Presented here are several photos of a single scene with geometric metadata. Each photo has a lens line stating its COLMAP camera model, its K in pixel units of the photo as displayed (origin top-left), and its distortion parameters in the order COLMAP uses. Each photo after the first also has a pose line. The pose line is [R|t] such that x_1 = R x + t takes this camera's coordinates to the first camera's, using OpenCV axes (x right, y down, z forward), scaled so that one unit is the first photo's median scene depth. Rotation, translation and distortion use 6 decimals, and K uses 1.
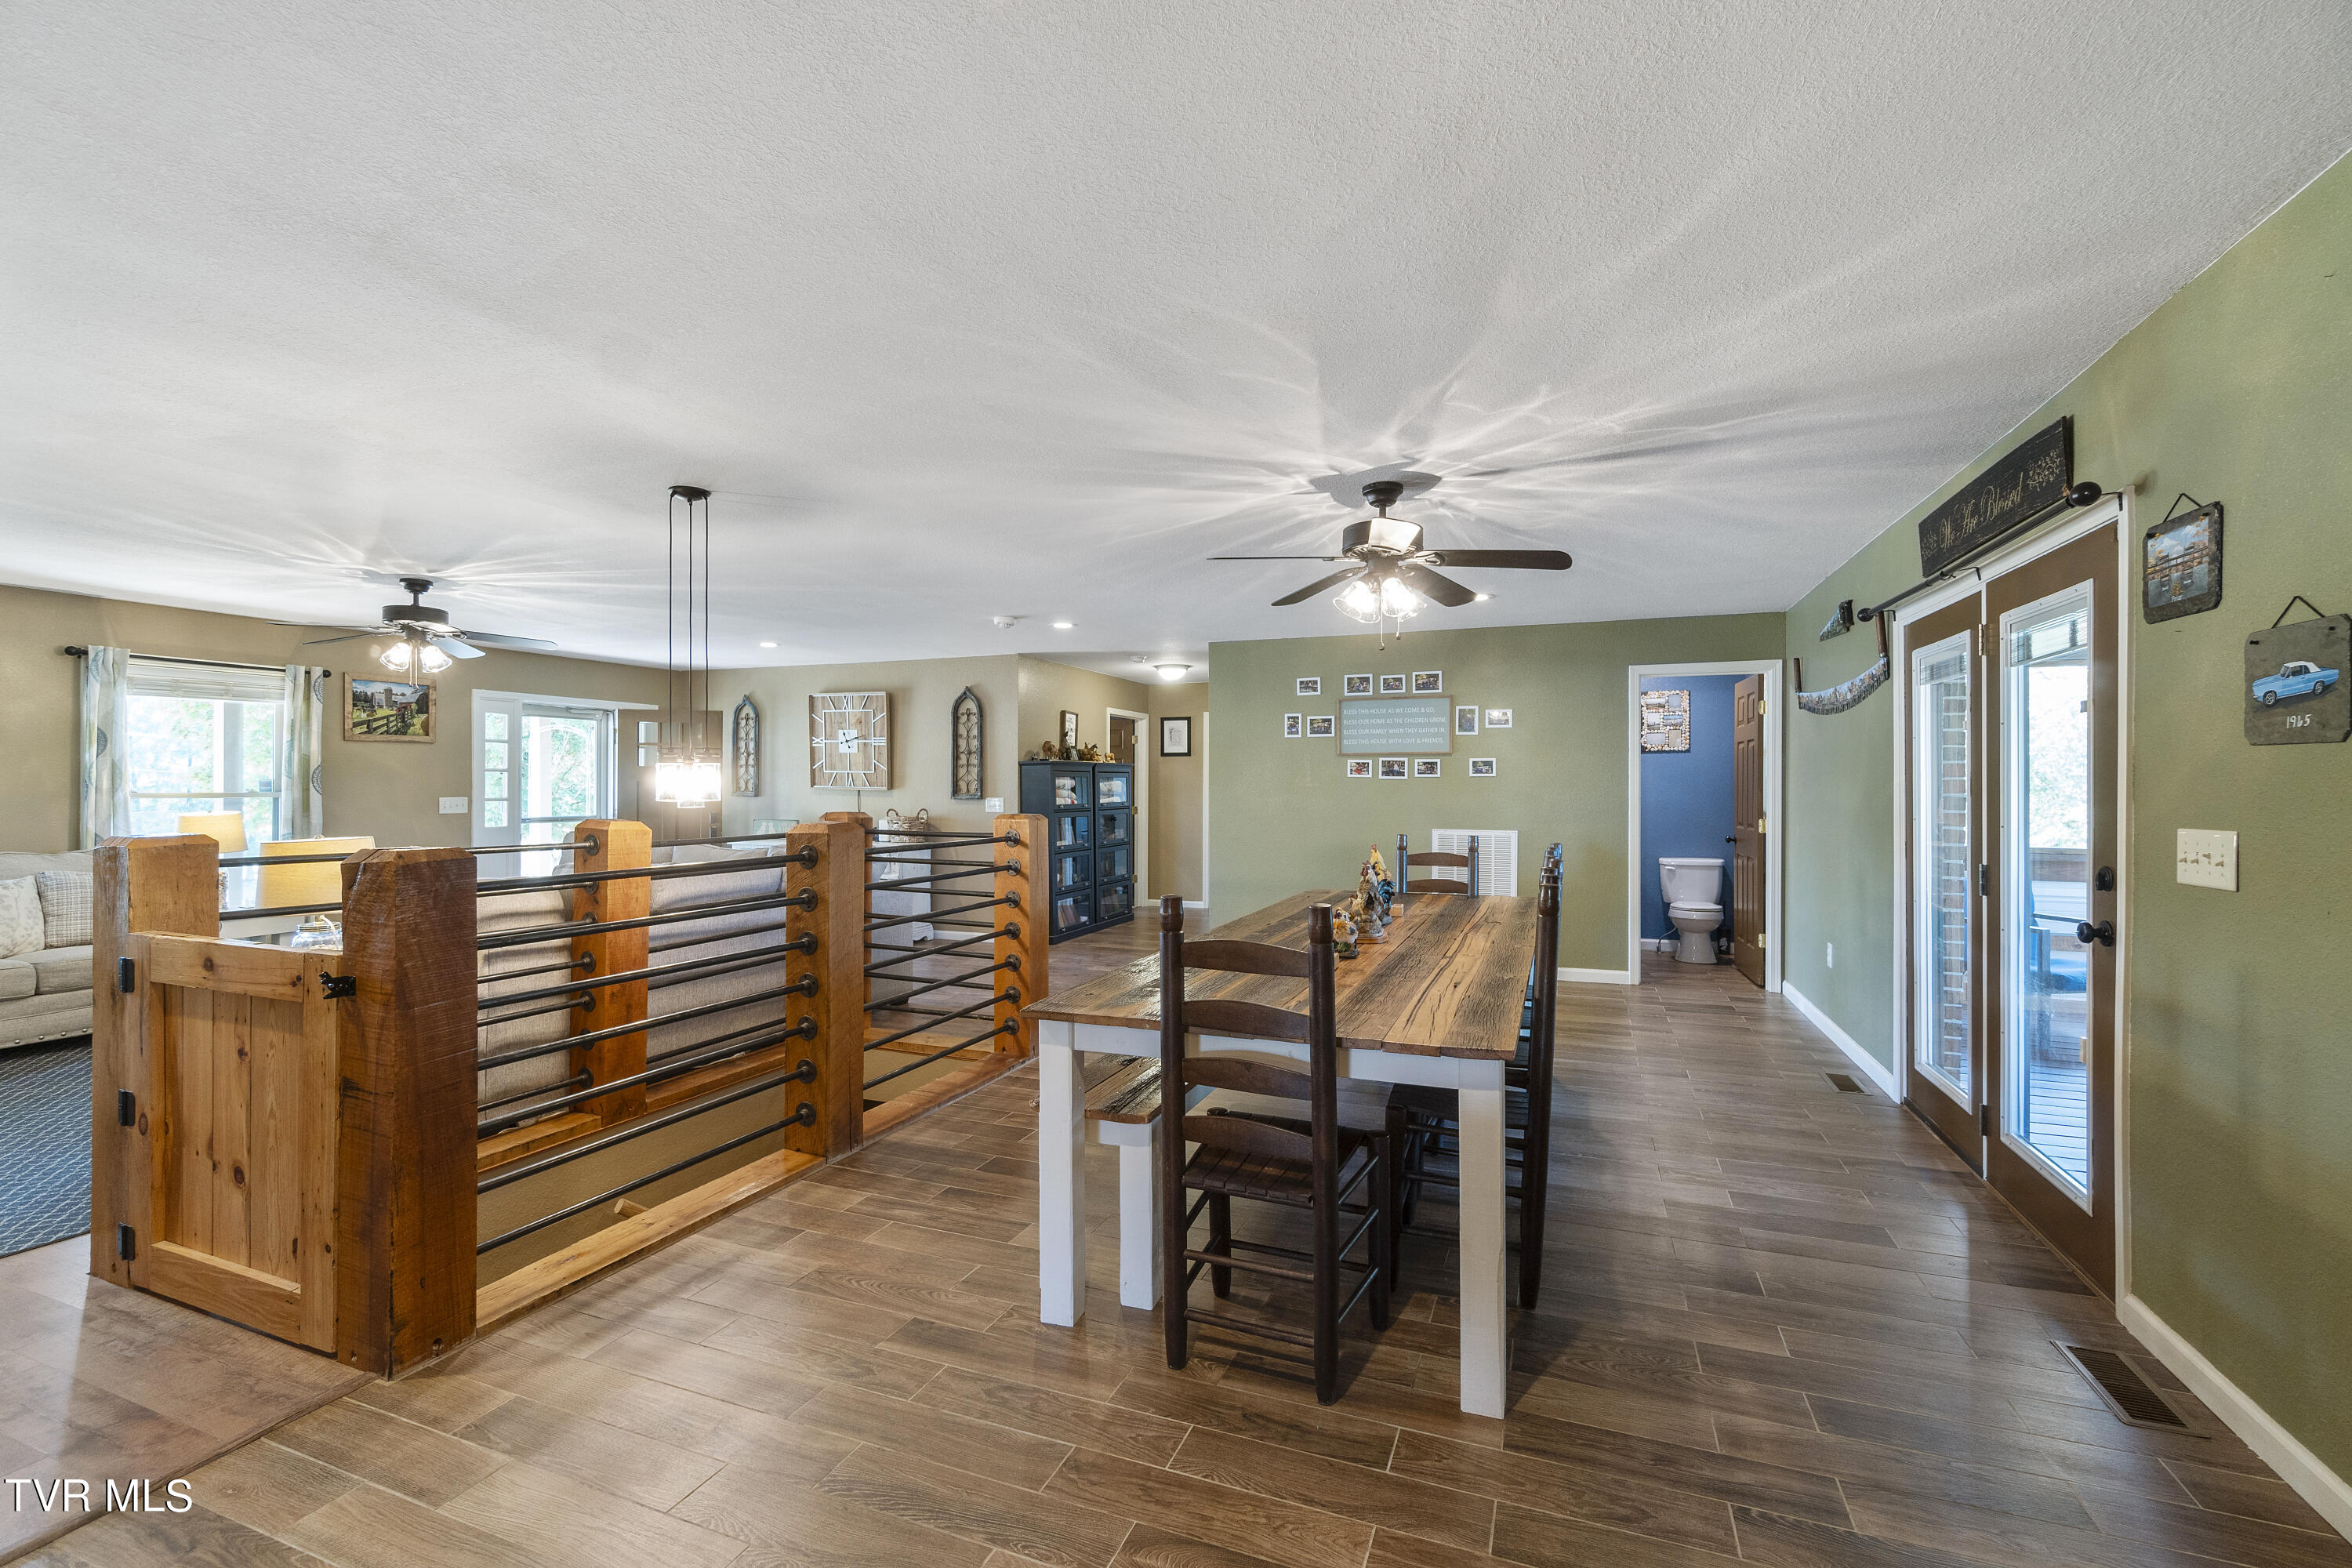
lens RADIAL K [[1023.8, 0, 1155.1], [0, 1023.8, 783.3], [0, 0, 1]] dist [-0.005946, 0.002222]
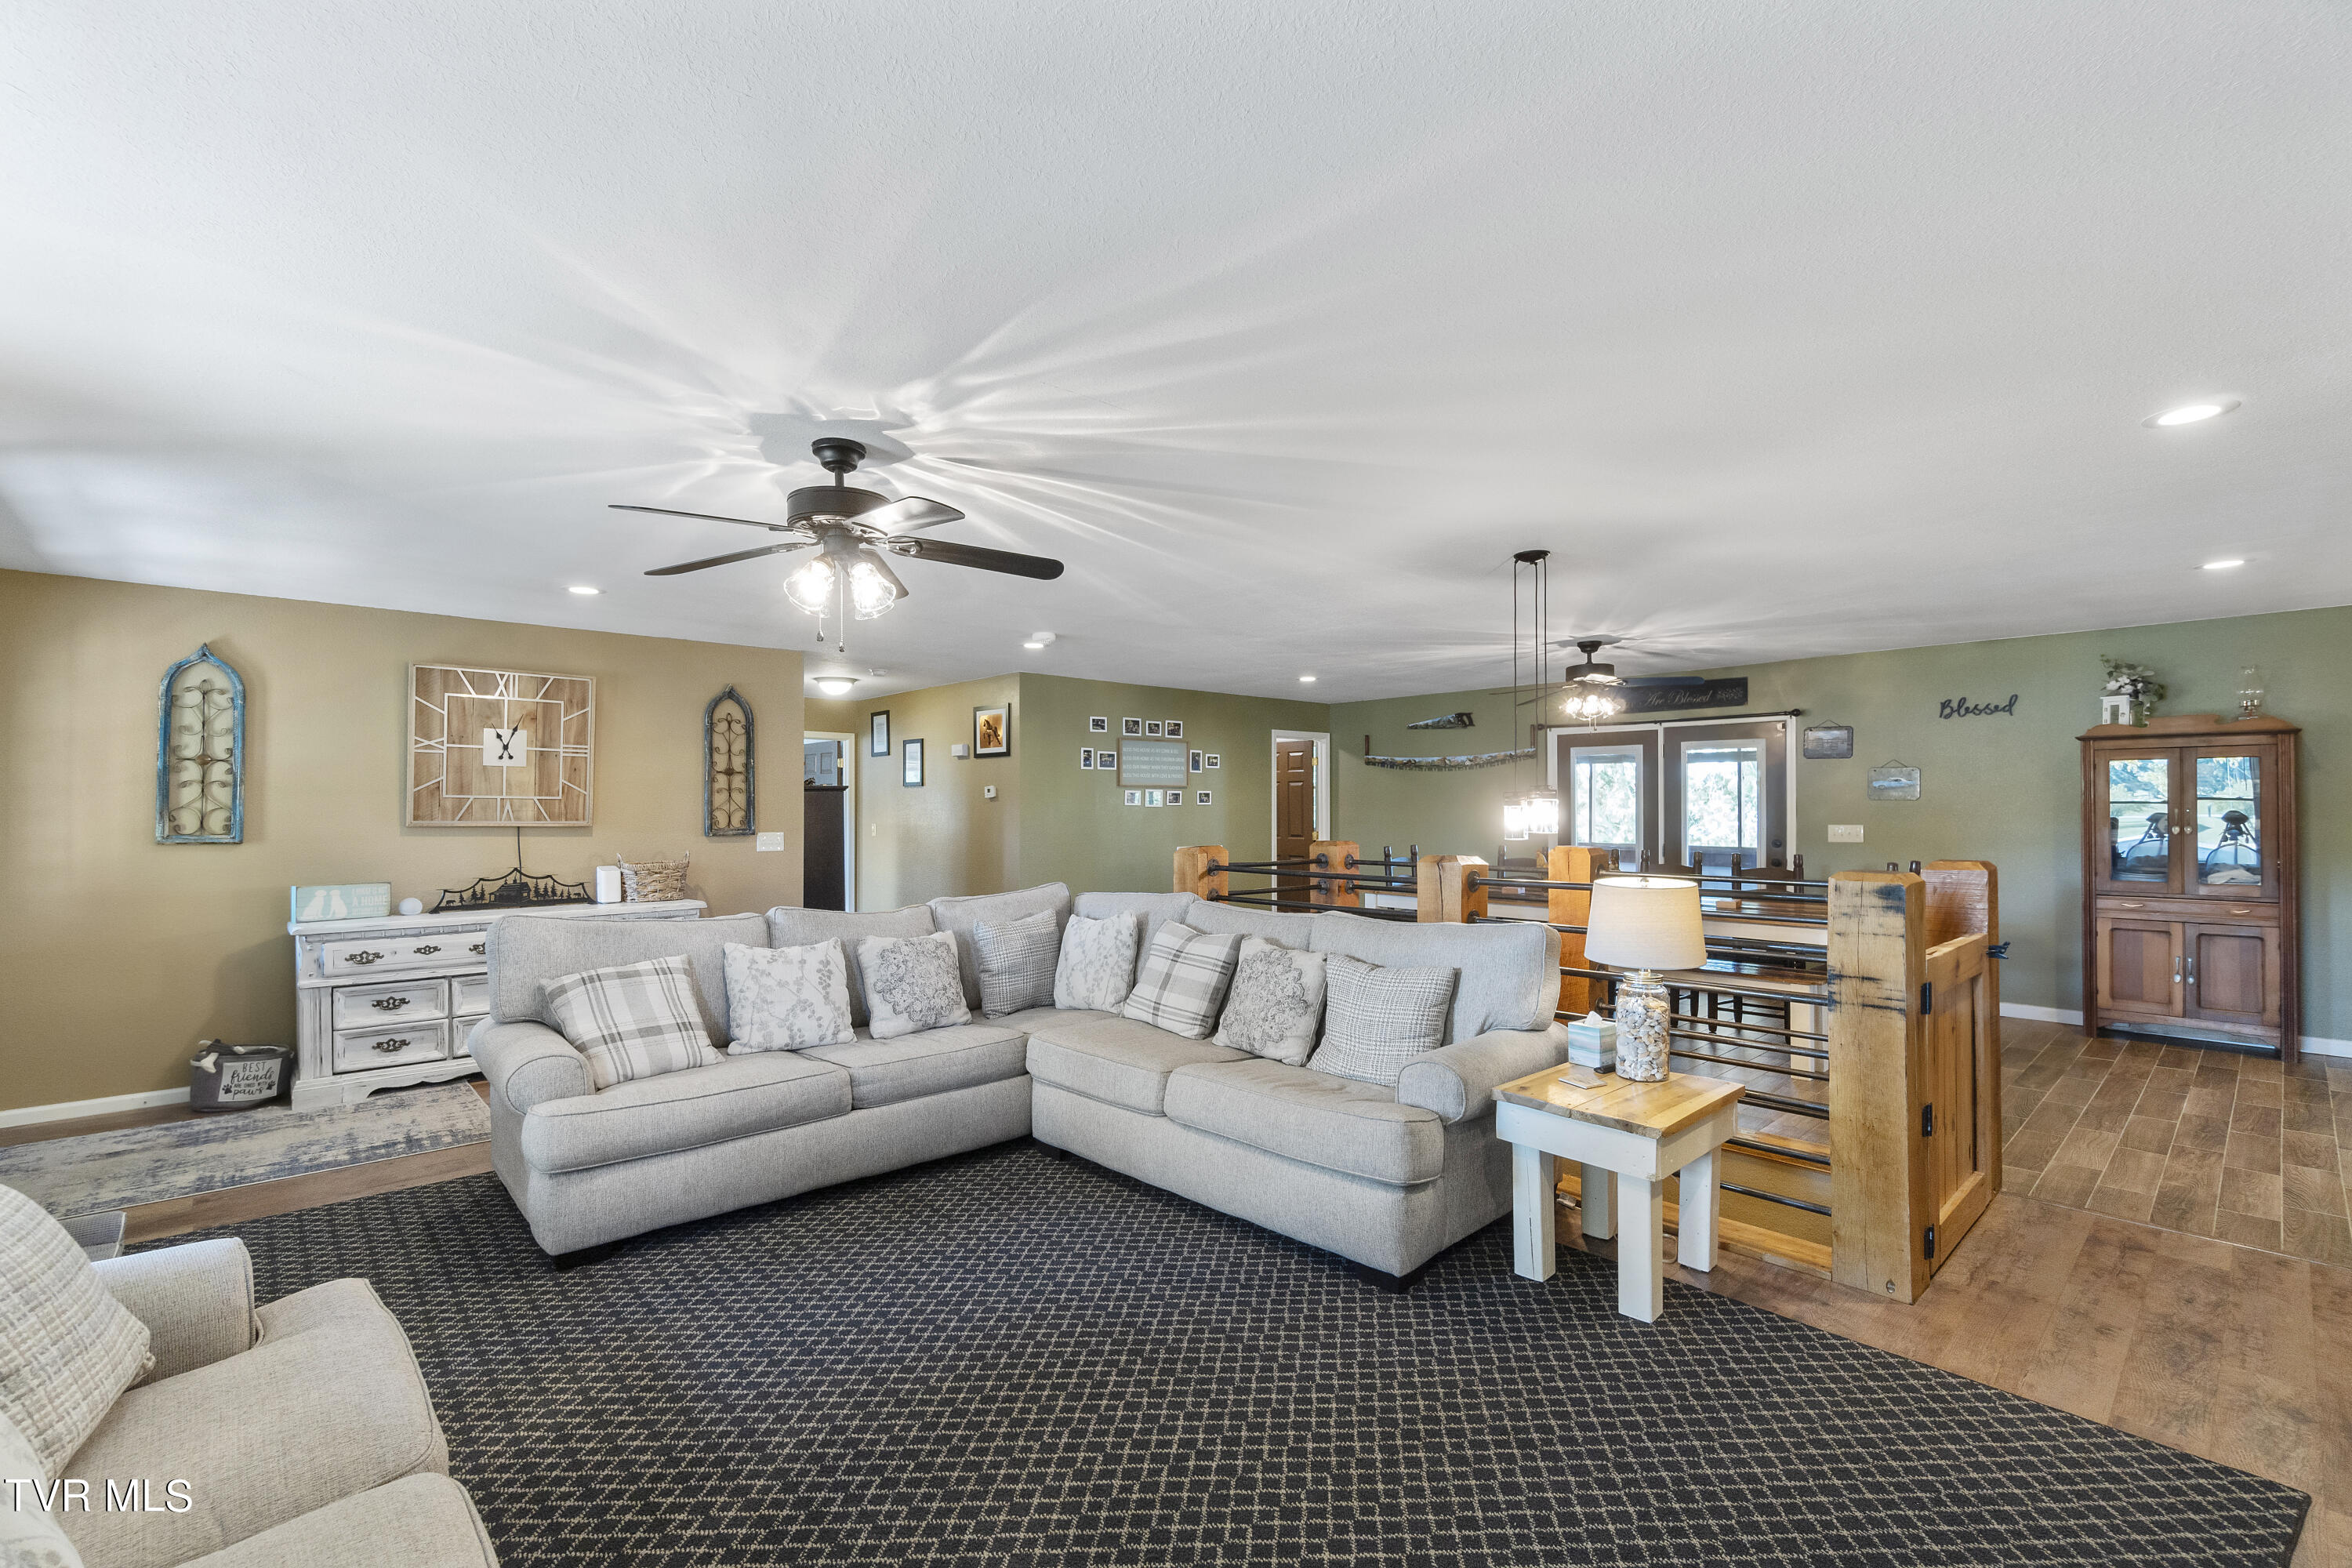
lens RADIAL K [[1023.8, 0, 1179.6], [0, 1023.8, 793.5], [0, 0, 1]] dist [-0.005946, 0.002222]
pose [[0.428030, 0.008462, 0.903725, -0.861638], [0.001793, 0.999946, -0.010212, -0.007658], [-0.903763, 0.005991, 0.427992, 0.460854]]
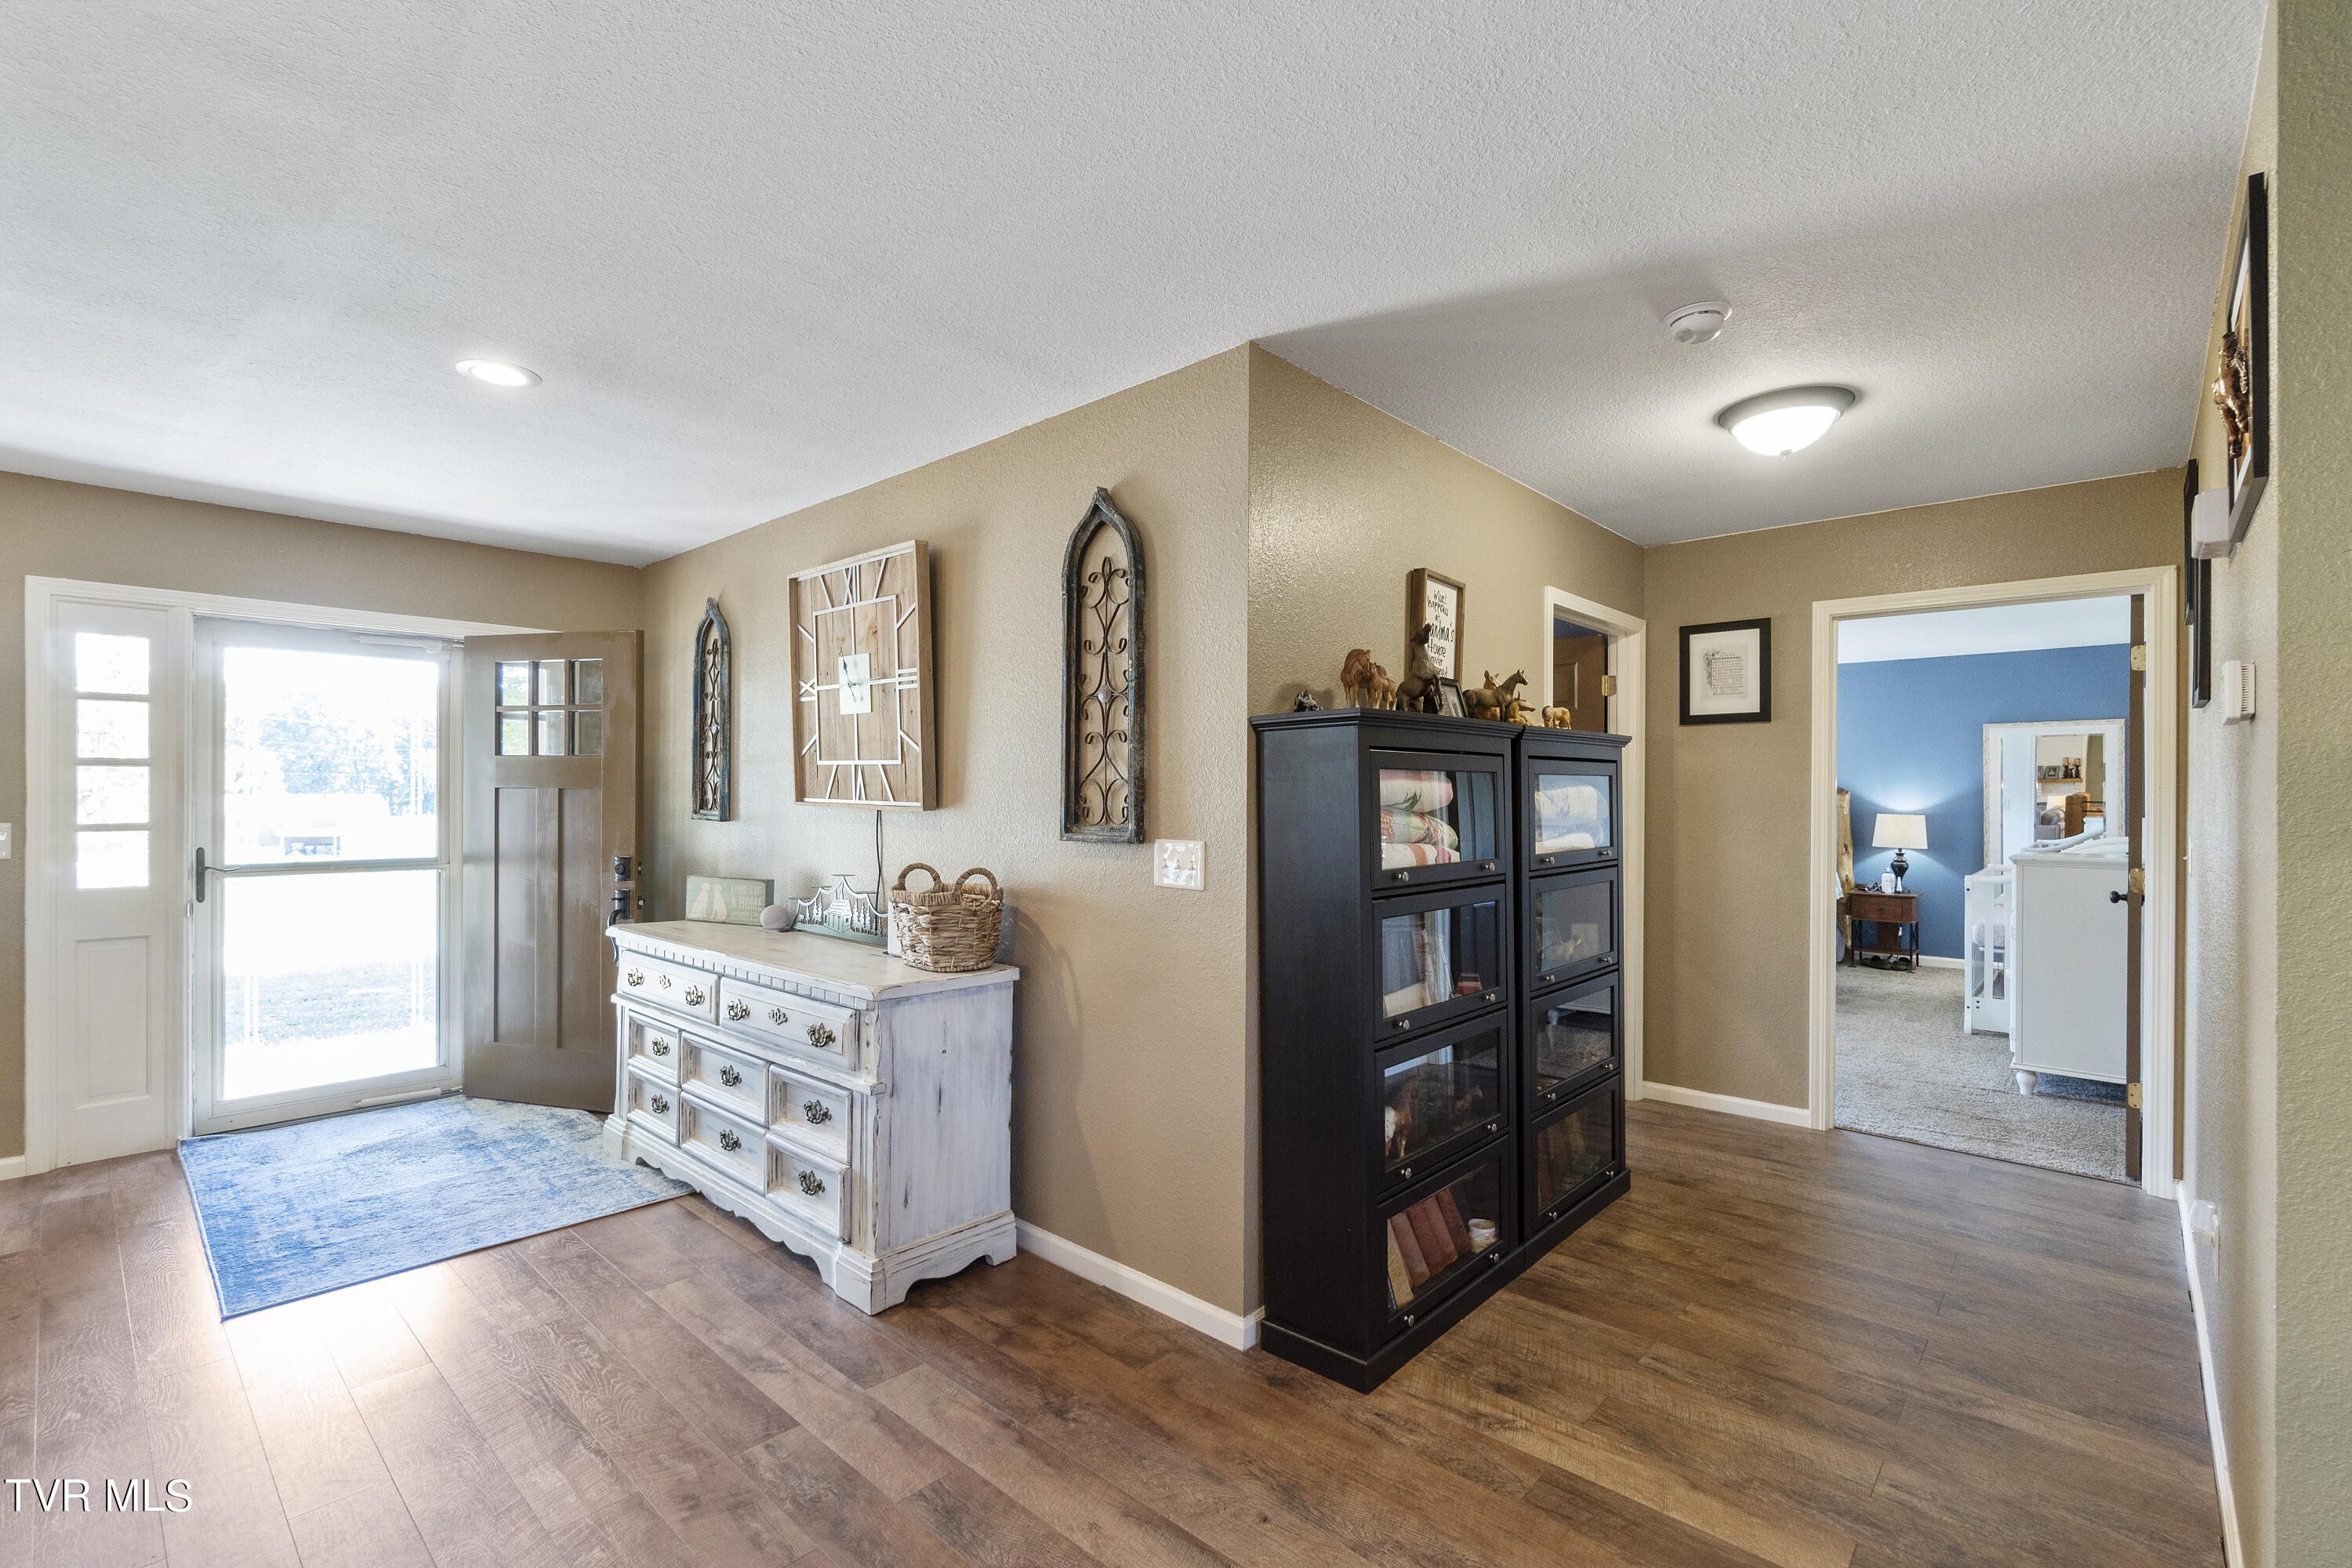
lens RADIAL K [[1023.8, 0, 1158.5], [0, 1023.8, 795.1], [0, 0, 1]] dist [-0.005946, 0.002222]
pose [[0.933965, 0.002307, -0.357358, -0.063644], [-0.000987, 0.999992, 0.003876, -0.000038], [0.357364, -0.003267, 0.933959, 0.848945]]
